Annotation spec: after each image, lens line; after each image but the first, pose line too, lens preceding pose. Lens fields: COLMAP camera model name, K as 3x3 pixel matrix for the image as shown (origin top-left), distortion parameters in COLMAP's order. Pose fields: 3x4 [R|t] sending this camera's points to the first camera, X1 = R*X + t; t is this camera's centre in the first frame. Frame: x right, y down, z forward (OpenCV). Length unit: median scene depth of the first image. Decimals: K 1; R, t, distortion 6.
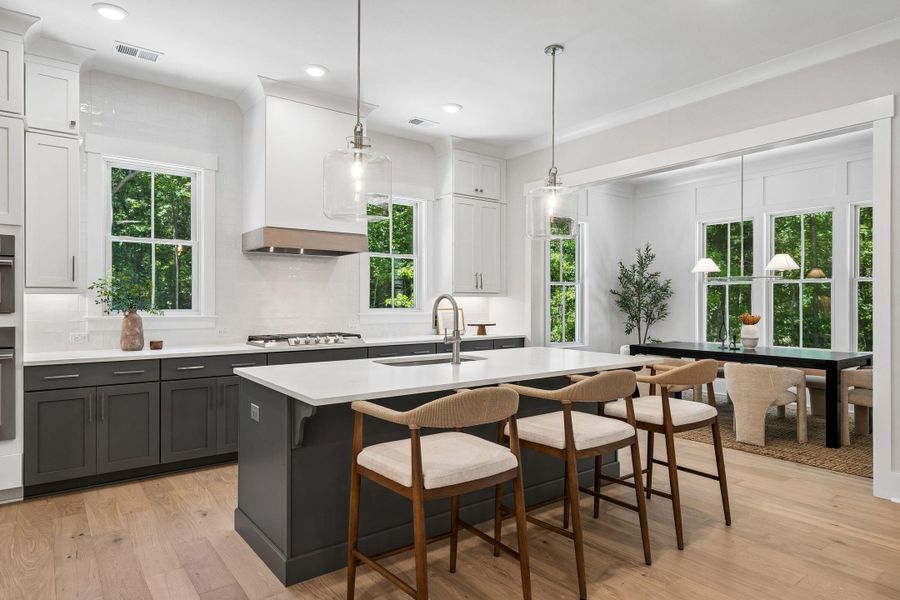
lens RADIAL K [[534.2, 0, 451.0], [0, 534.2, 303.2], [0, 0, 1]] dist [0.008357, 0.002809]
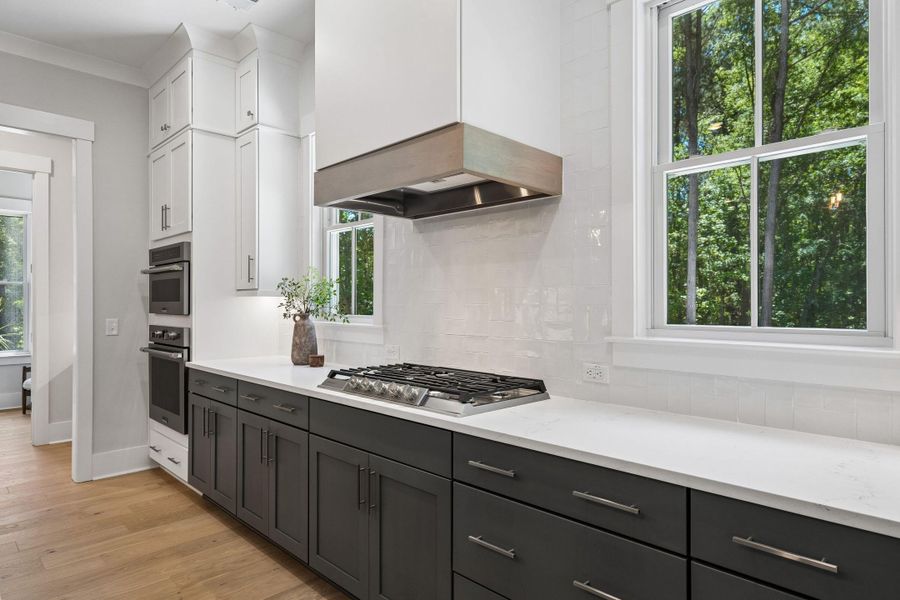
lens RADIAL K [[534.2, 0, 451.0], [0, 534.2, 303.2], [0, 0, 1]] dist [0.008357, 0.002809]
pose [[0.126436, -0.001912, -0.991973, 0.172601], [-0.004582, 0.999986, -0.002511, -0.002754], [0.991964, 0.004863, 0.126425, 0.807844]]
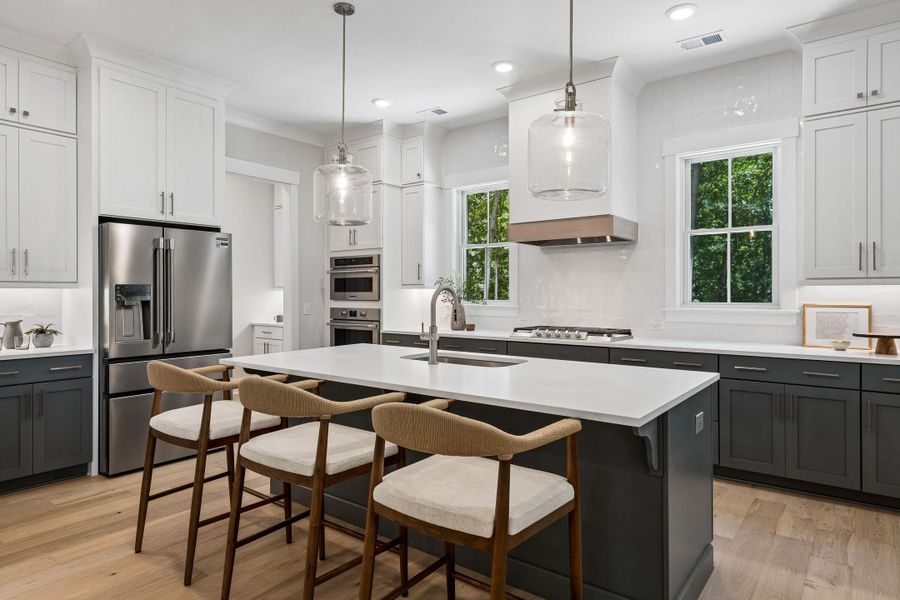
lens RADIAL K [[541.8, 0, 450.1], [0, 541.8, 291.7], [0, 0, 1]] dist [0.005483, 0.000150]
pose [[0.259870, -0.003937, -0.965636, 0.510758], [-0.002912, 0.999984, -0.004860, -0.000900], [0.965639, 0.004075, 0.259854, 0.454315]]
